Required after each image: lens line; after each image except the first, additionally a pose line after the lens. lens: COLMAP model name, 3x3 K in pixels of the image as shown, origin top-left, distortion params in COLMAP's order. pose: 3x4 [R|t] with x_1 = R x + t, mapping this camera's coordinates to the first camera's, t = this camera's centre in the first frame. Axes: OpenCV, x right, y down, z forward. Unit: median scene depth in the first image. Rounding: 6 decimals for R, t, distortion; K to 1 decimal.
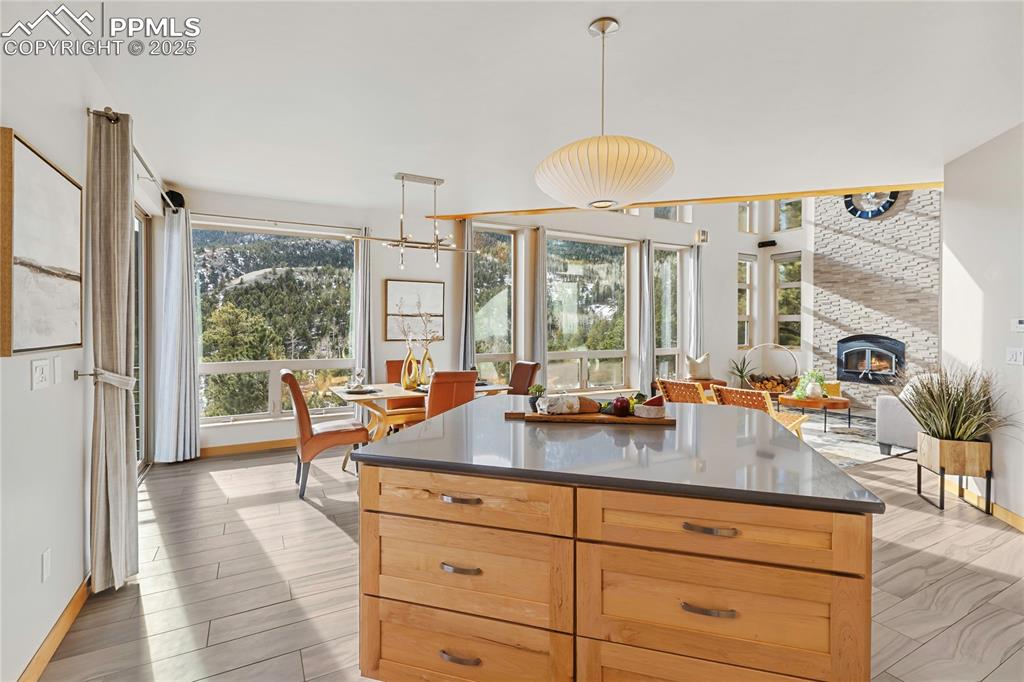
lens RADIAL K [[473.4, 0, 504.5], [0, 473.4, 331.5], [0, 0, 1]] dist [-0.000939, -0.000461]
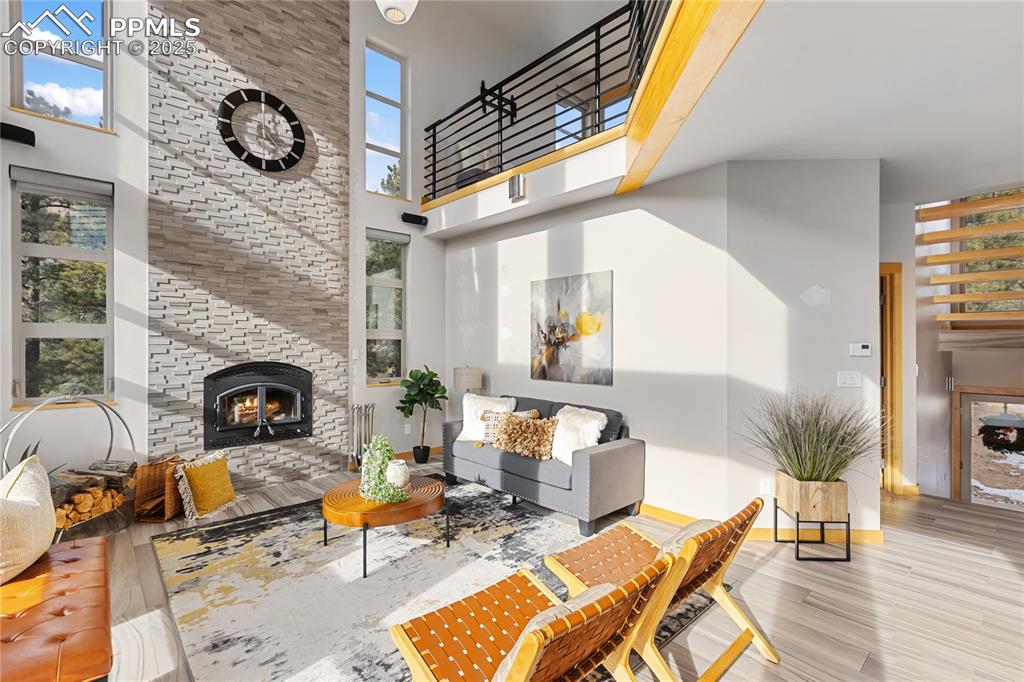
lens RADIAL K [[466.3, 0, 513.9], [0, 466.3, 344.0], [0, 0, 1]] dist [0.001425, 0.000159]
pose [[-0.256712, -0.005940, 0.966470, 0.104102], [0.011340, 0.999894, 0.009157, -0.017381], [-0.966421, 0.013310, -0.256618, 0.800901]]
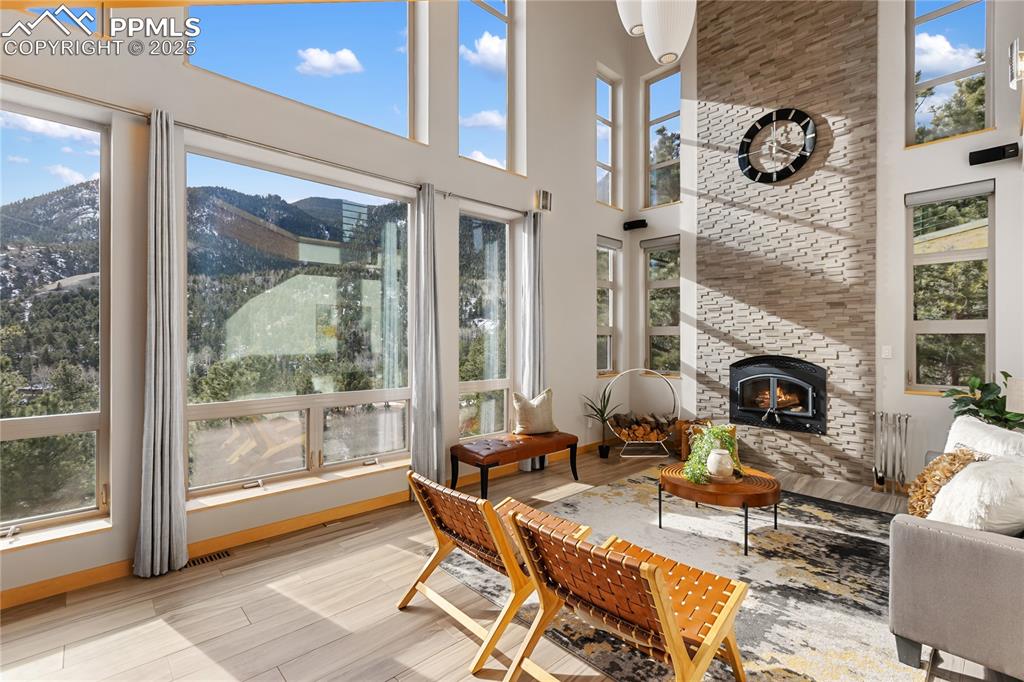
lens RADIAL K [[465.4, 0, 512.0], [0, 465.4, 341.0], [0, 0, 1]] dist [0.001915, 0.000254]
pose [[0.966465, -0.002976, 0.256782, 0.229132], [0.005098, 0.999958, -0.007598, -0.010368], [-0.256749, 0.008653, 0.966439, 0.434409]]
